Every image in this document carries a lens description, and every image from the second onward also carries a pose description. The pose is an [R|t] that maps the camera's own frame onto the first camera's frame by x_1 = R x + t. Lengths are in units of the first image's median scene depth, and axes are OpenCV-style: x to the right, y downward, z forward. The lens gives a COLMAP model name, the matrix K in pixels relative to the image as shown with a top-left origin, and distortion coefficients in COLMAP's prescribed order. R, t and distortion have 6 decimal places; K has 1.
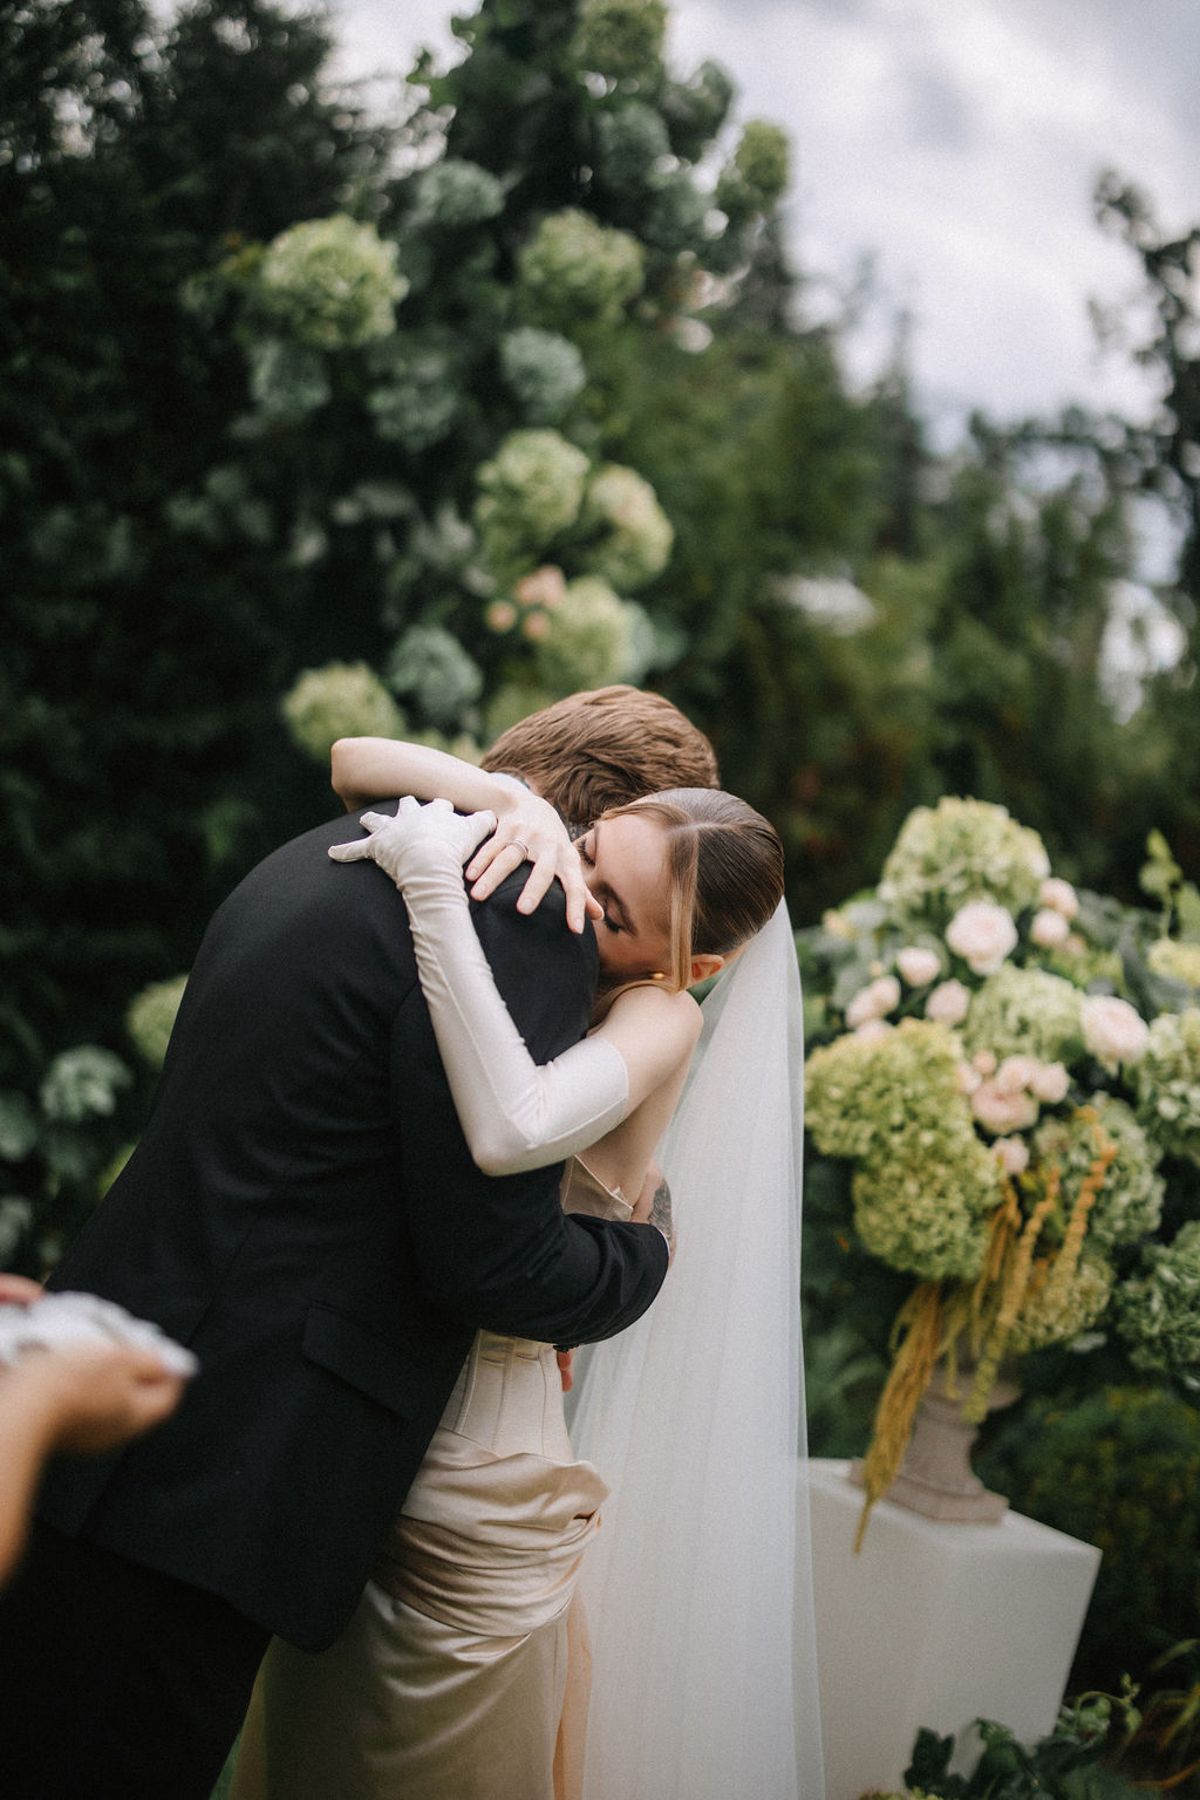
lens RADIAL K [[2652.4, 0, 611.0], [0, 2652.4, 908.4], [0, 0, 1]] dist [-0.095097, 0.112752]
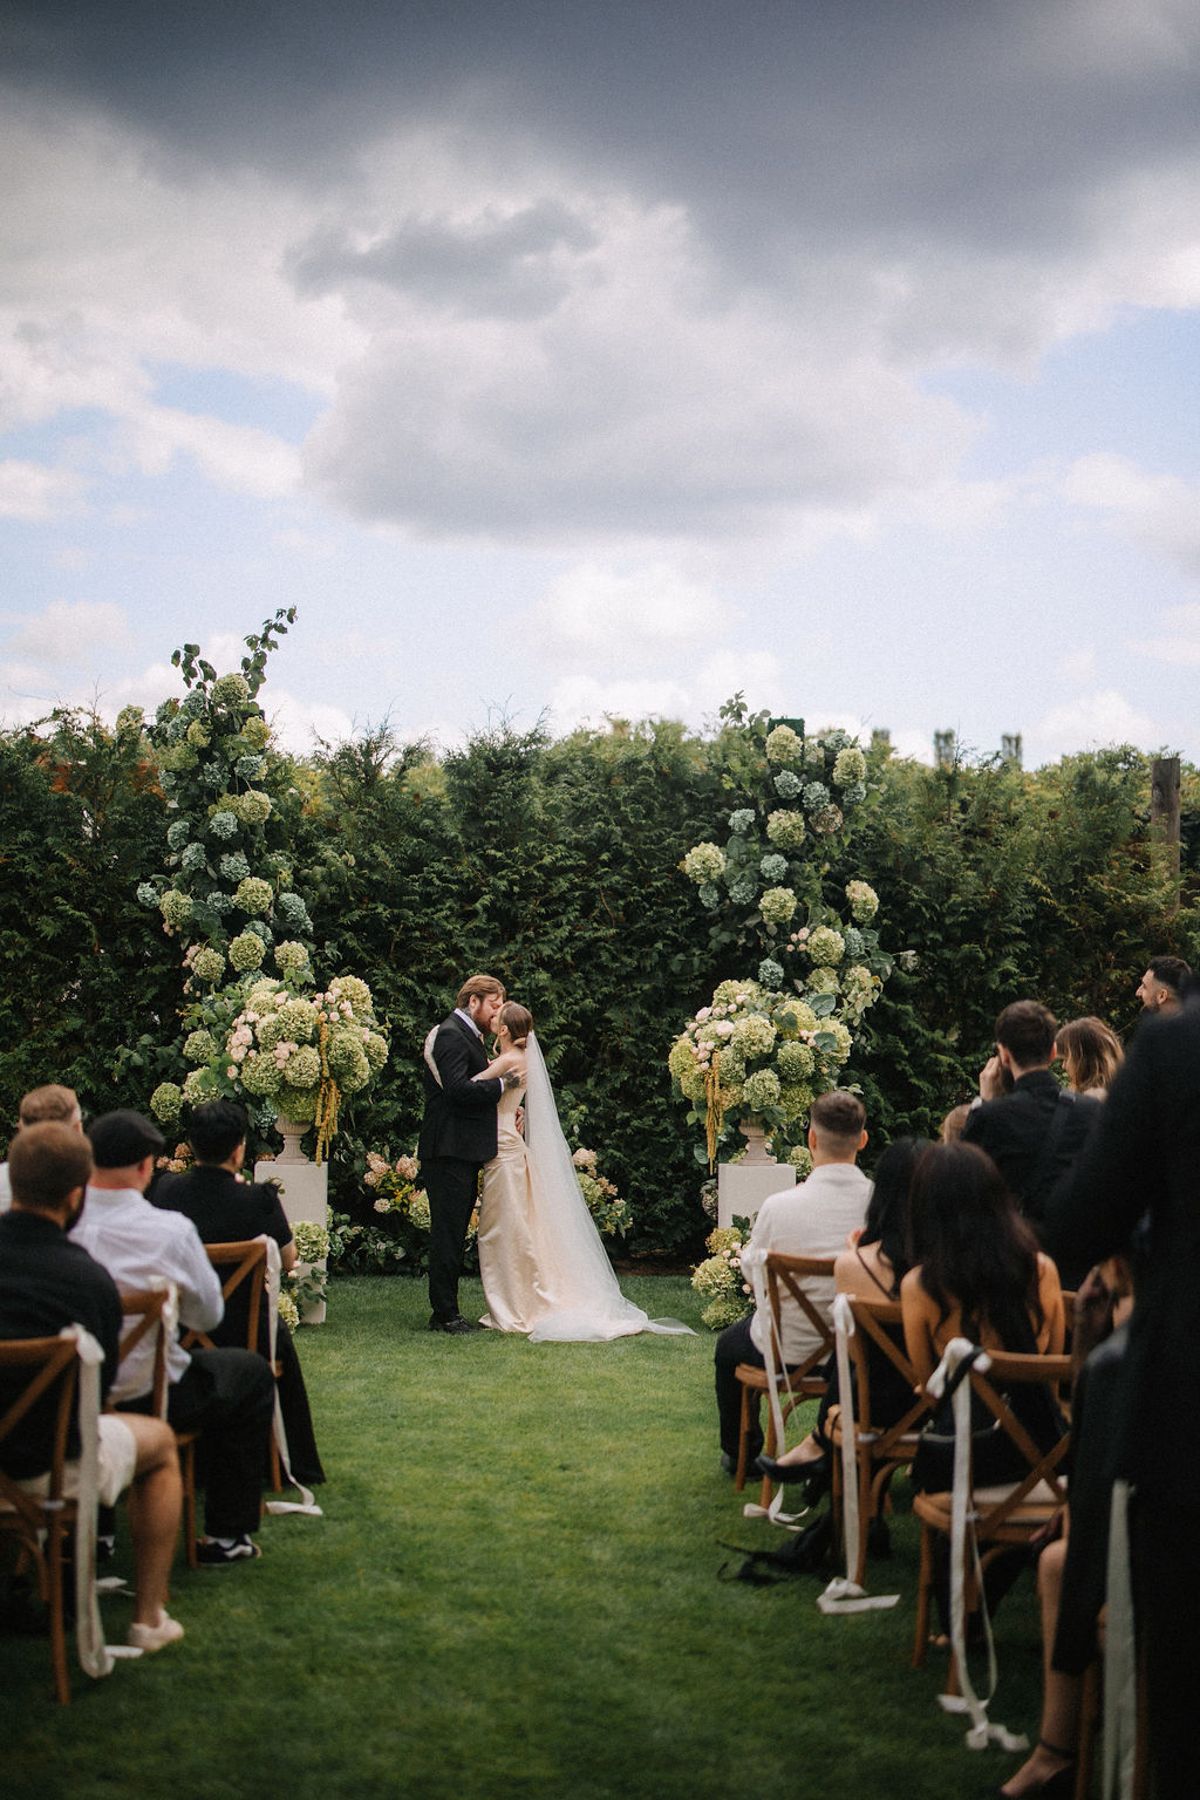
lens RADIAL K [[2596.0, 0, 629.9], [0, 2596.0, 897.4], [0, 0, 1]] dist [-0.157548, 0.001296]
pose [[0.717721, -0.290073, -0.633036, 2.612390], [0.189298, 0.956144, -0.223507, 0.701181], [0.670107, 0.040583, 0.741154, -1.998060]]
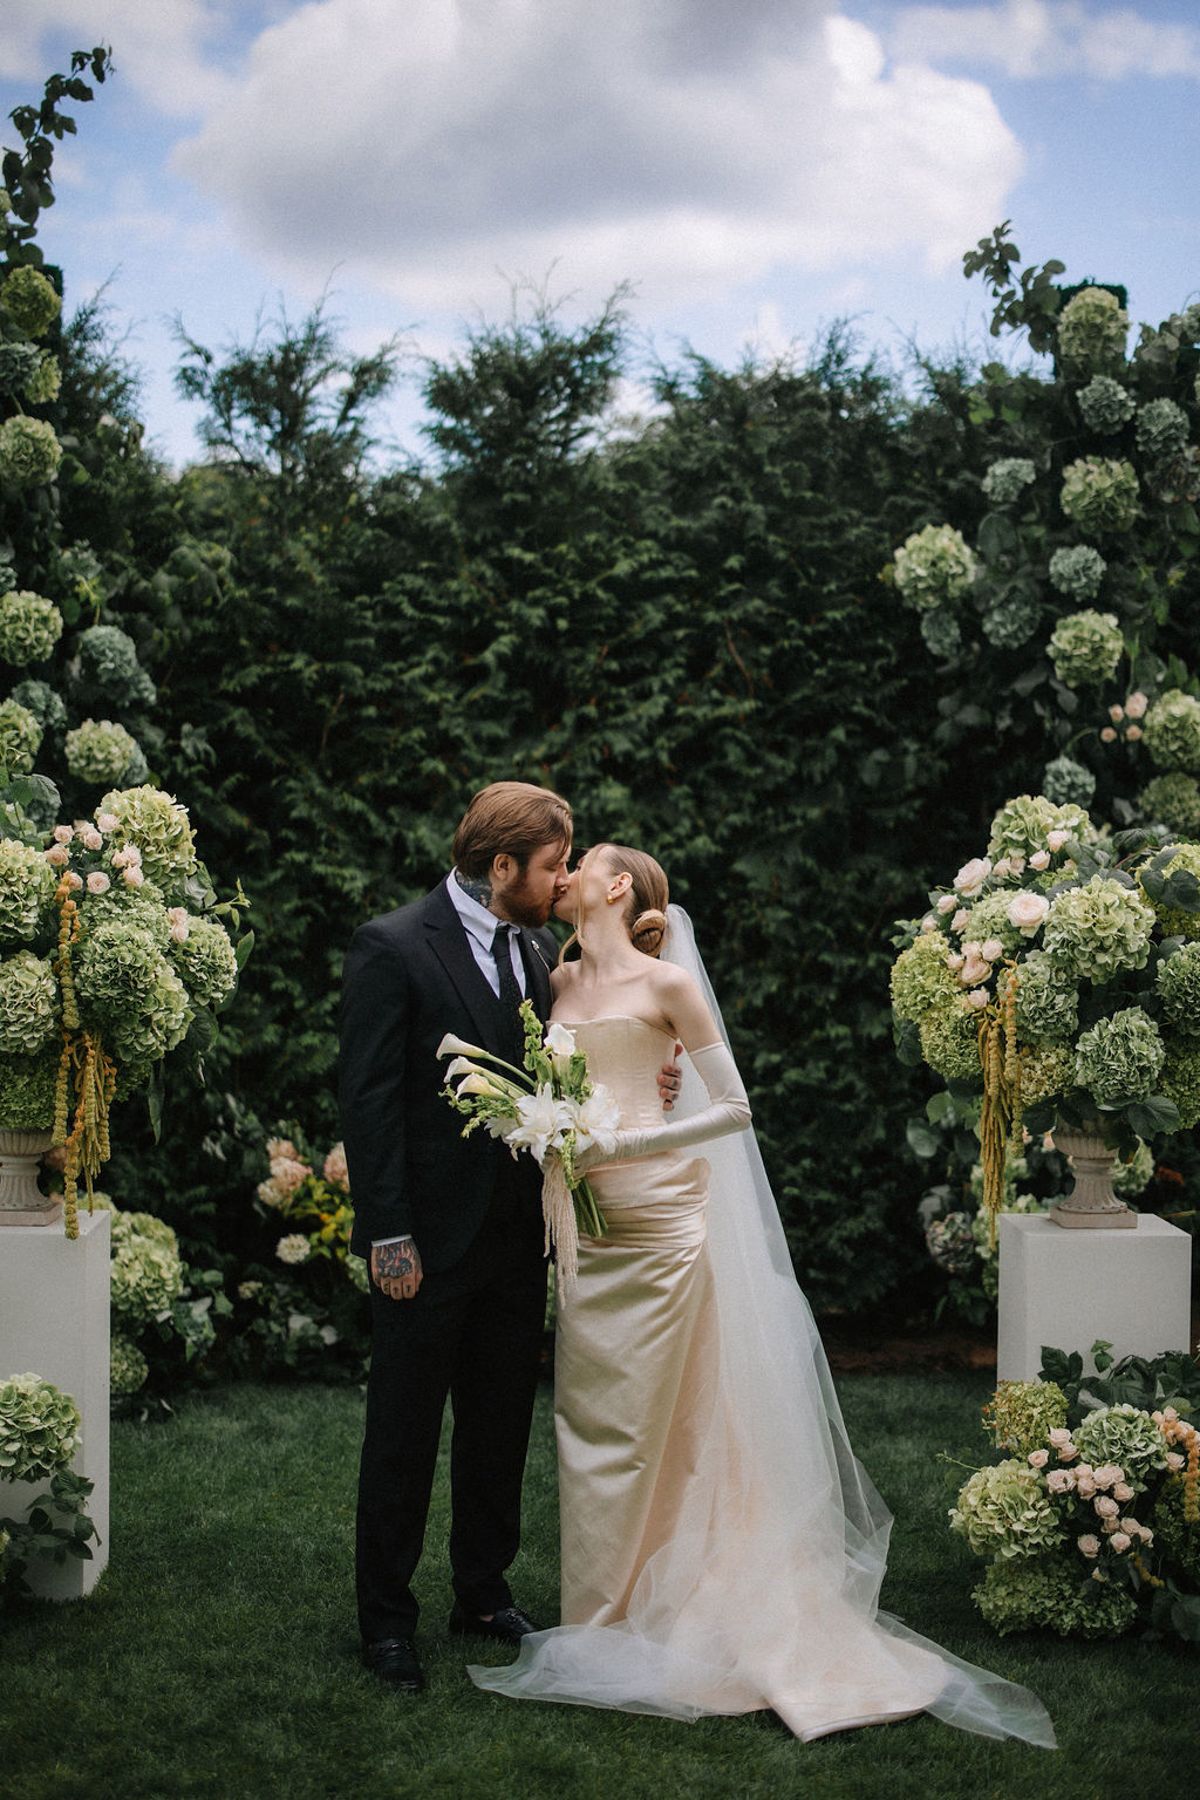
lens RADIAL K [[2554.4, 0, 600.0], [0, 2554.4, 900.0], [0, 0, 1]] dist [-0.071331, 0.075651]
pose [[0.681603, -0.246269, -0.689035, 1.118101], [0.179032, 0.969169, -0.169291, 0.263550], [0.709482, -0.007970, 0.704678, -0.333591]]
